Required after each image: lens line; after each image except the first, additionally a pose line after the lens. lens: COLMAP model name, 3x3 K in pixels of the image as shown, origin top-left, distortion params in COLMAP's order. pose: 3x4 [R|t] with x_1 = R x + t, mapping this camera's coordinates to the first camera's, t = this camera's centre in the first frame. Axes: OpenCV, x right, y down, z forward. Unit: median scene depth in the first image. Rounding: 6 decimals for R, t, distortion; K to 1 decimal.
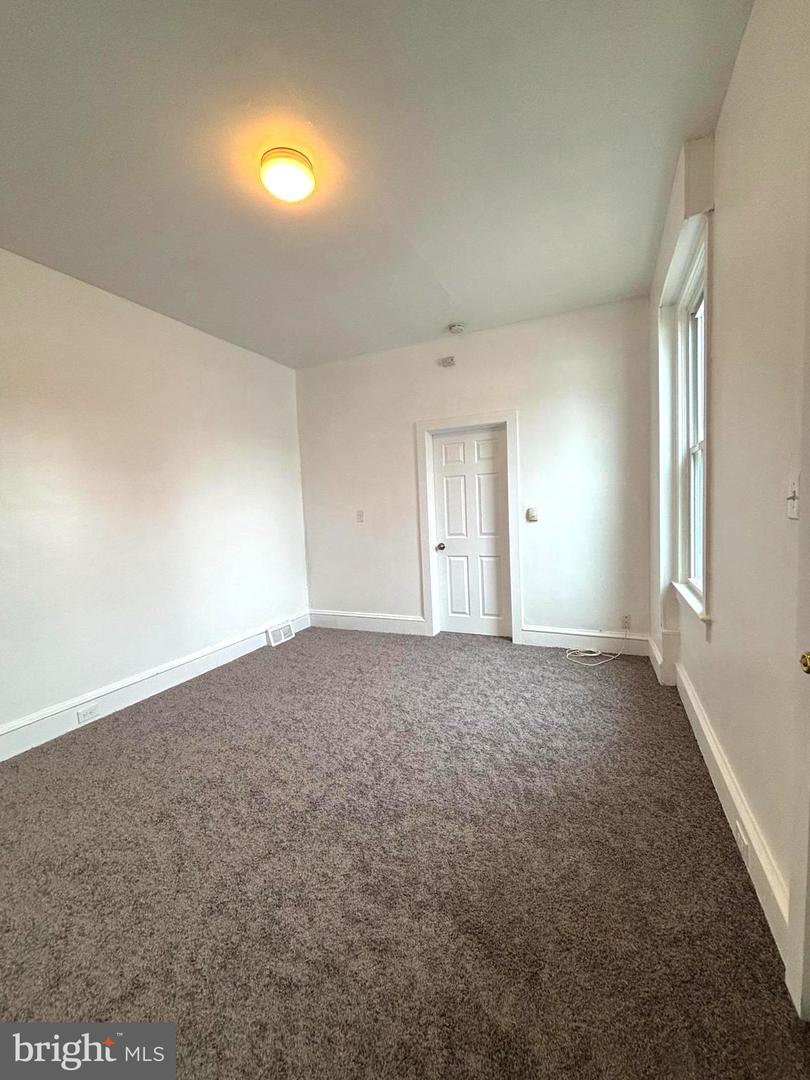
lens RADIAL K [[436.3, 0, 406.5], [0, 436.3, 541.2], [0, 0, 1]] dist [0.002668, -0.000059]
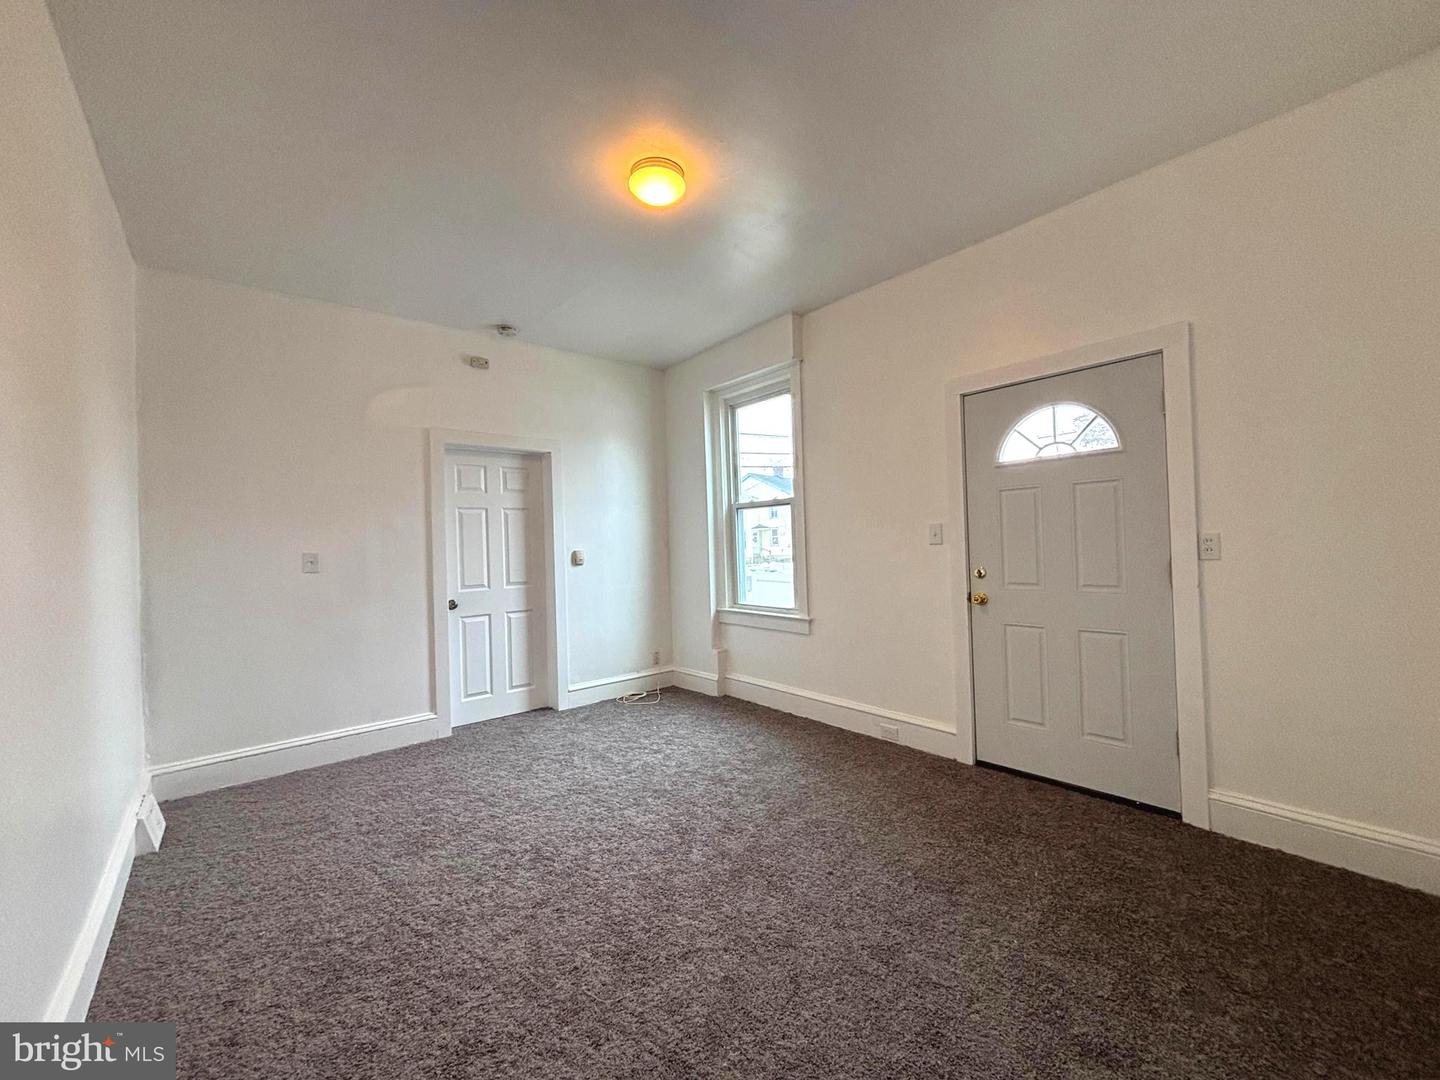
lens RADIAL K [[576.6, 0, 720.0], [0, 576.6, 536.6], [0, 0, 1]] dist [0.002013, -0.000405]
pose [[0.436509, 0.038901, 0.898858, -0.637921], [0.089400, 0.992245, -0.086357, 0.024826], [-0.895247, 0.118054, 0.429647, 0.209683]]
